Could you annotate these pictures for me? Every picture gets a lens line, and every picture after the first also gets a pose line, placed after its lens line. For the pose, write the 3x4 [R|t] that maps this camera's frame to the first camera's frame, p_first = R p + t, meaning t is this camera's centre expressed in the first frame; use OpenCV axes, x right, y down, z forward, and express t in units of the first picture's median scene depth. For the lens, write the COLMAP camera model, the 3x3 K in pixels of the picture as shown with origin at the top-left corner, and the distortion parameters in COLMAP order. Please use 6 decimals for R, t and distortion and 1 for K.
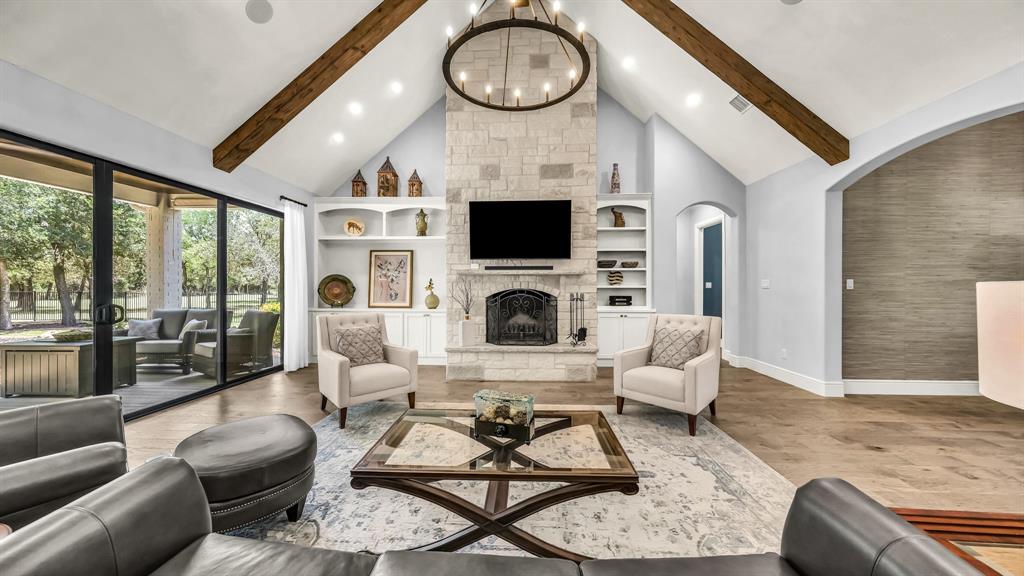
lens RADIAL K [[348.5, 0, 511.1], [0, 348.5, 288.9], [0, 0, 1]] dist [-0.001137, 0.001053]
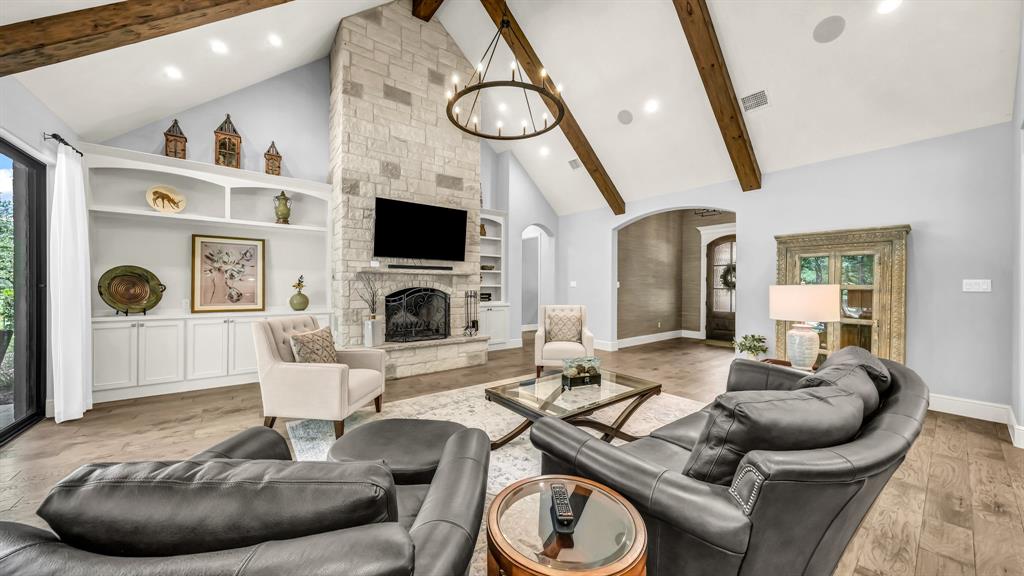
lens RADIAL K [[348.5, 0, 508.0], [0, 348.5, 289.0], [0, 0, 1]] dist [-0.001137, 0.001053]
pose [[0.764551, -0.002411, 0.644559, -0.446062], [0.000644, 0.999995, 0.002976, 0.001777], [-0.644563, -0.001860, 0.764549, 0.023342]]
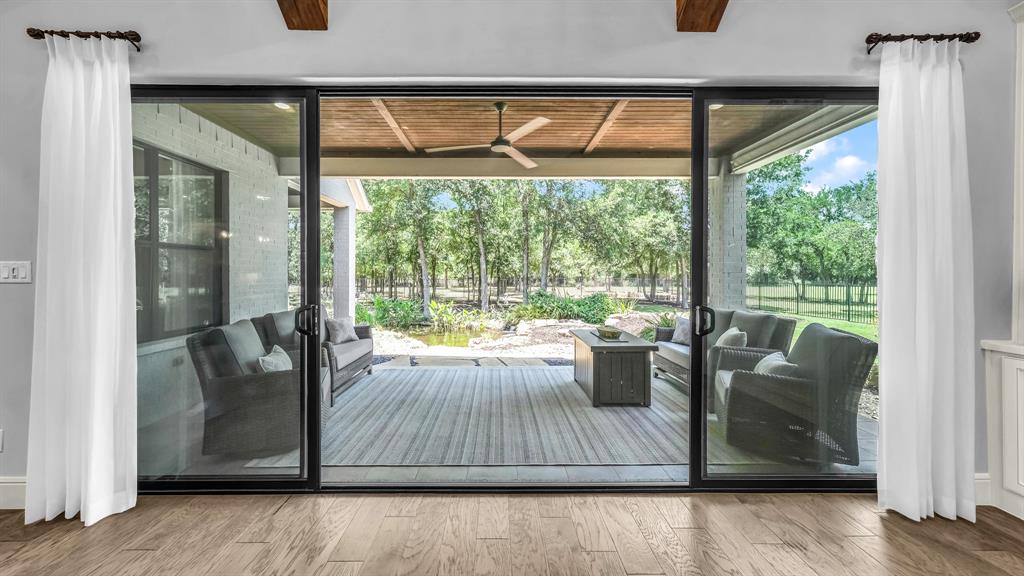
lens RADIAL K [[348.5, 0, 498.8], [0, 348.5, 278.0], [0, 0, 1]] dist [-0.001137, 0.001053]
pose [[0.052244, 0.005399, -0.998620, -0.296974], [-0.001136, 0.999985, 0.005347, -0.008041], [0.998634, 0.000855, 0.052250, 0.569848]]
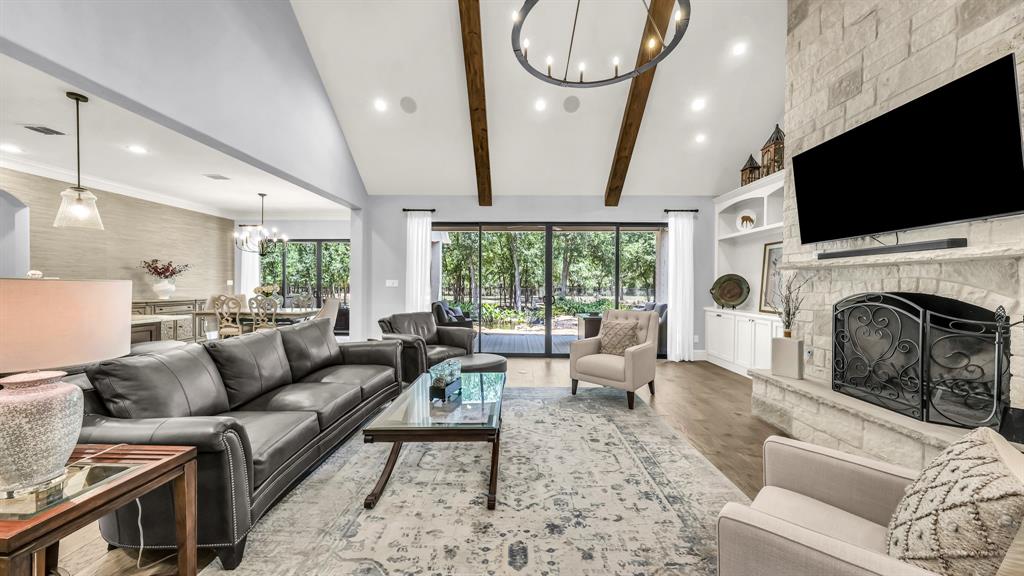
lens RADIAL K [[348.5, 0, 517.9], [0, 348.5, 288.5], [0, 0, 1]] dist [-0.001137, 0.001053]
pose [[0.046806, 0.007462, -0.998876, 0.491750], [-0.007377, 0.999947, 0.007125, -0.004866], [0.998877, 0.007035, 0.046859, 0.438901]]
